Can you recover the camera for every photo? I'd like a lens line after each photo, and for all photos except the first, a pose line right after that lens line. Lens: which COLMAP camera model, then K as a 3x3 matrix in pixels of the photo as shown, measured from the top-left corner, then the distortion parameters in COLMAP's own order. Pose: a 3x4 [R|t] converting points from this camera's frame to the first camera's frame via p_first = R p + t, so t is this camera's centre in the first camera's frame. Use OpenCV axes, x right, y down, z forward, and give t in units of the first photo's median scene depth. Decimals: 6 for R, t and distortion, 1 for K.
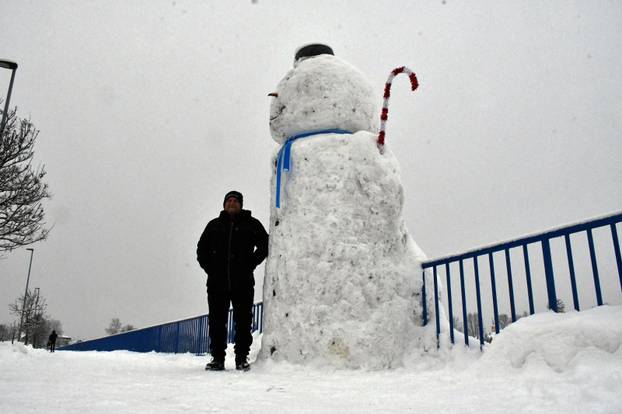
lens RADIAL K [[497.3, 0, 311.0], [0, 497.3, 207.0], [0, 0, 1]] dist [-0.145692, 0.113397]
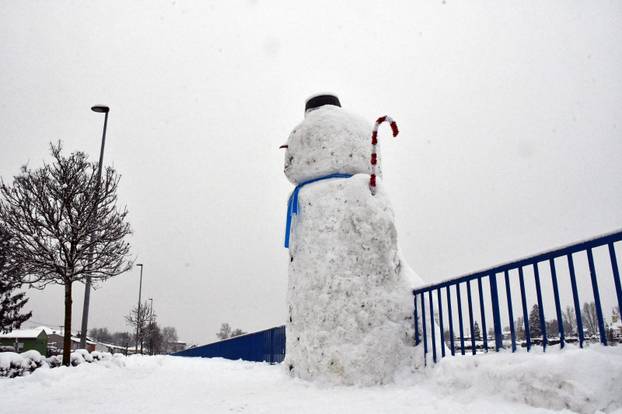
lens RADIAL K [[497.3, 0, 311.0], [0, 497.3, 207.0], [0, 0, 1]] dist [-0.145692, 0.113397]
pose [[0.977195, -0.076709, -0.198003, 0.232324], [0.077543, 0.996983, -0.003550, -0.088610], [0.197678, -0.011884, 0.980195, -0.146818]]
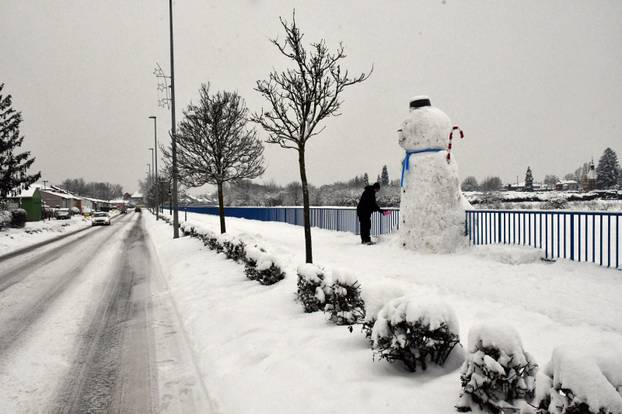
lens RADIAL K [[661.3, 0, 311.0], [0, 661.3, 207.0], [0, 0, 1]] dist [-0.031972, 0.271496]
pose [[0.976030, -0.016307, -0.217022, 0.186871], [0.080997, 0.952773, 0.292681, -0.890147], [0.202000, -0.303244, 0.931257, -2.105964]]
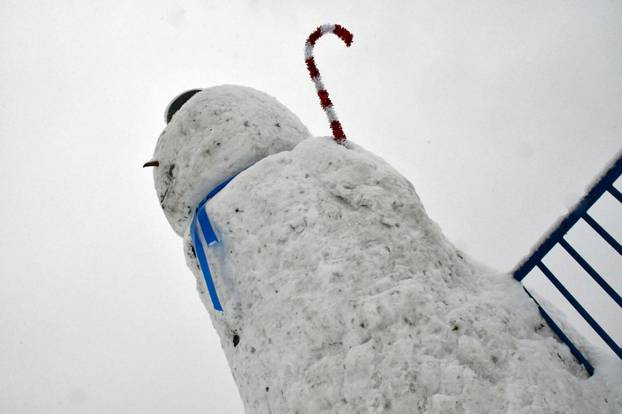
lens RADIAL K [[497.3, 0, 311.0], [0, 497.3, 207.0], [0, 0, 1]] dist [-0.145692, 0.113397]
pose [[0.894657, -0.386990, 0.223221, -0.062326], [0.442040, 0.839189, -0.316801, 0.122513], [-0.064726, 0.382101, 0.921851, 0.490131]]
